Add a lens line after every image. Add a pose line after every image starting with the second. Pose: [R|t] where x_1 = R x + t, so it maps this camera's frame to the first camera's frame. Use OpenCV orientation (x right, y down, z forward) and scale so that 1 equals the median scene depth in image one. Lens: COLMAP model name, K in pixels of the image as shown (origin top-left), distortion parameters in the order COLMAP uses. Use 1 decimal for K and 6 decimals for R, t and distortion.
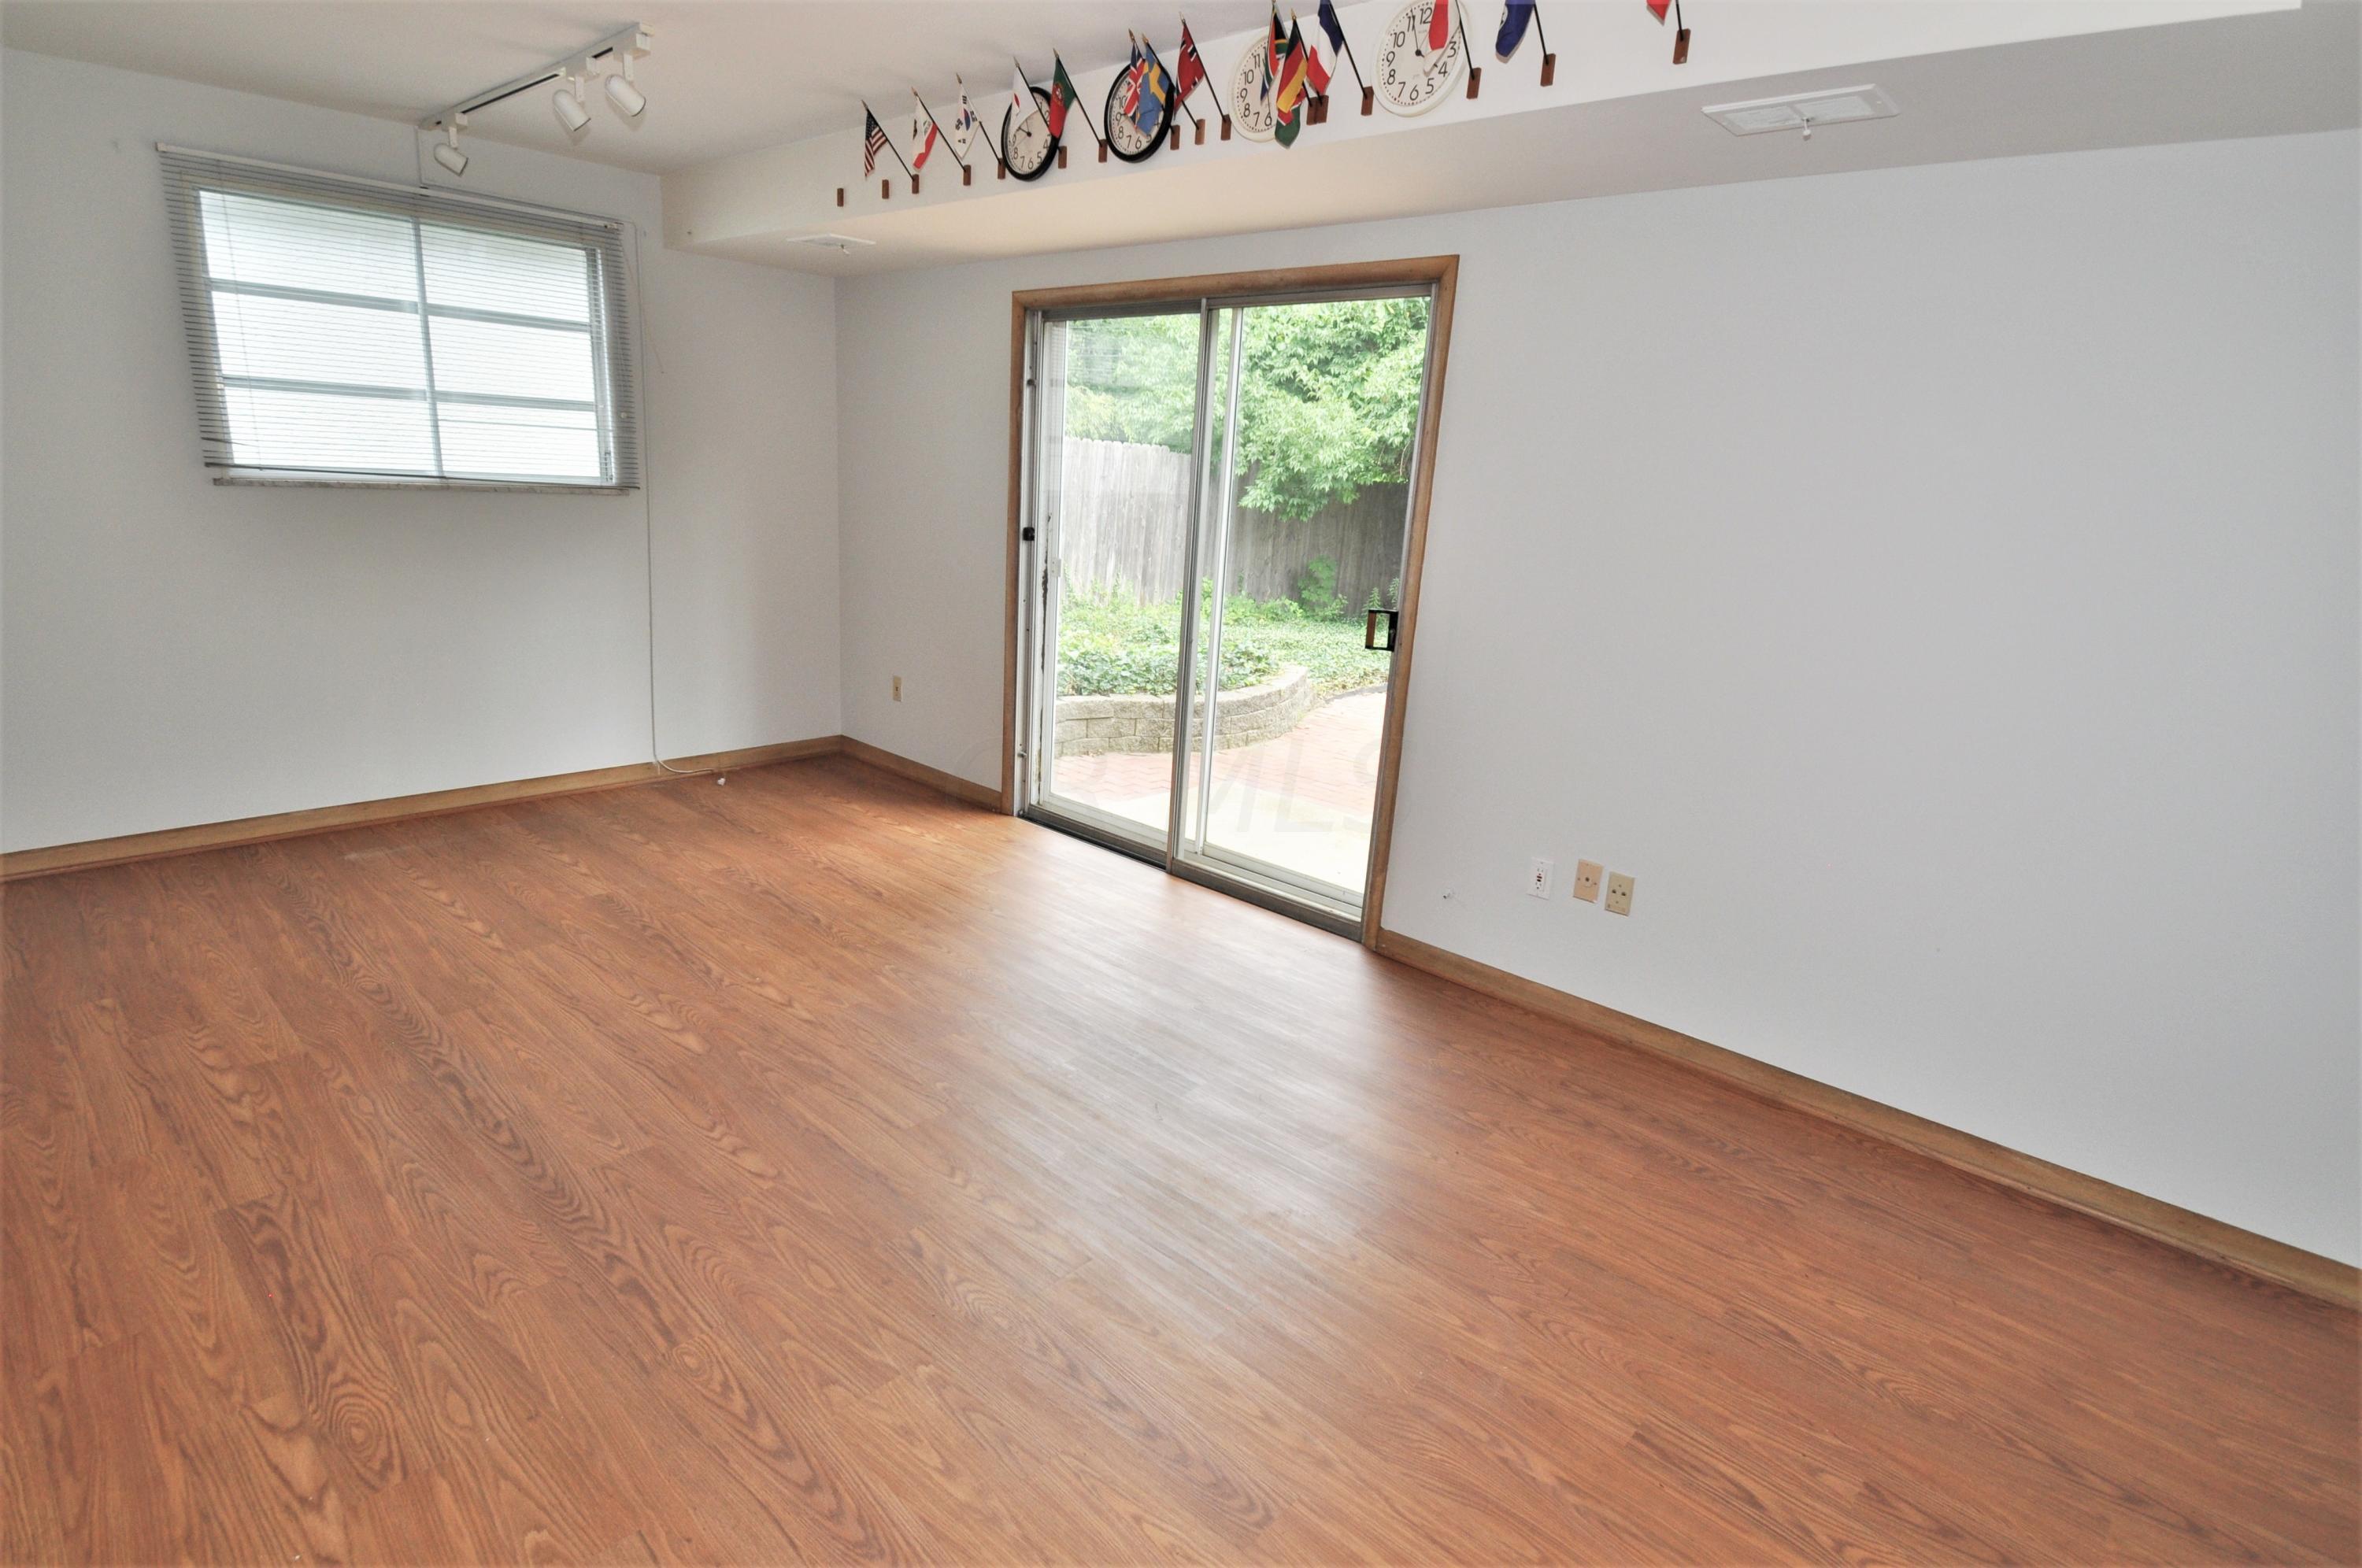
lens RADIAL K [[1193.7, 0, 1181.0], [0, 1193.7, 784.0], [0, 0, 1]] dist [-0.003926, -0.001458]
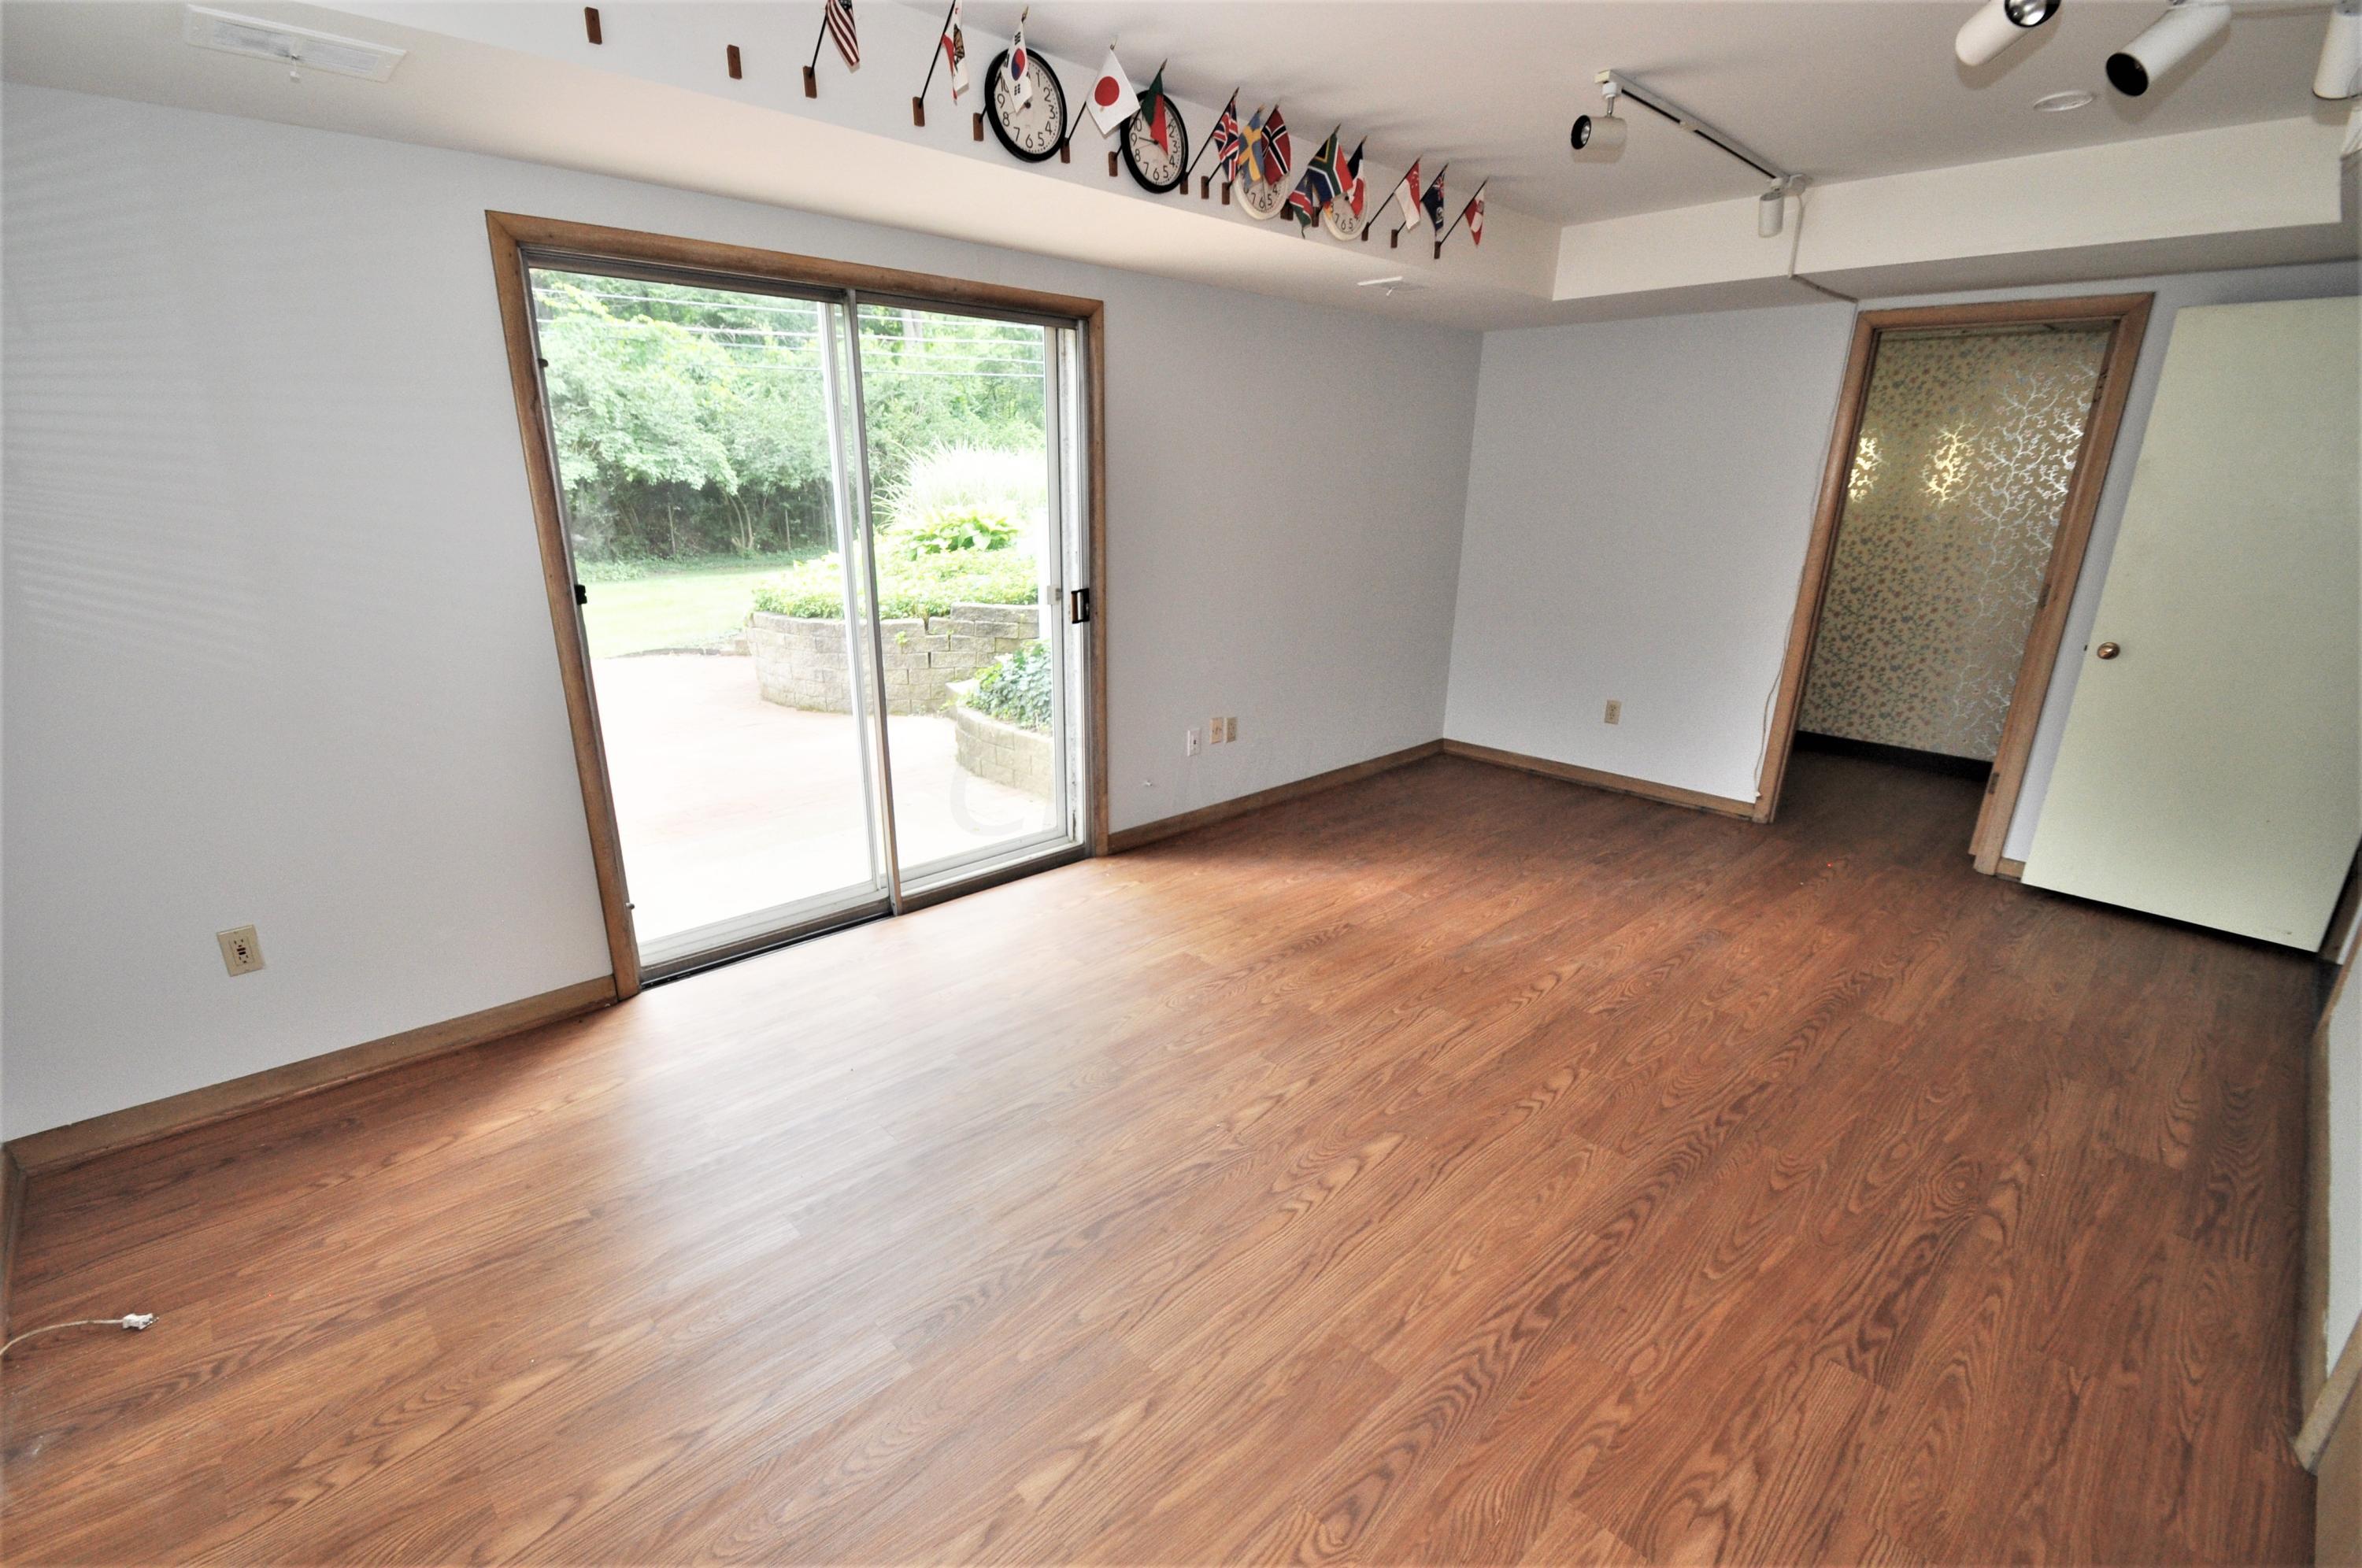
lens RADIAL K [[1050.1, 0, 1177.2], [0, 1050.1, 726.3], [0, 0, 1]] dist [-0.001455, -0.000699]
pose [[0.068350, -0.285210, 0.956025, -1.361937], [0.256282, 0.931128, 0.259460, -0.403806], [-0.964182, 0.227278, 0.136737, 1.215740]]
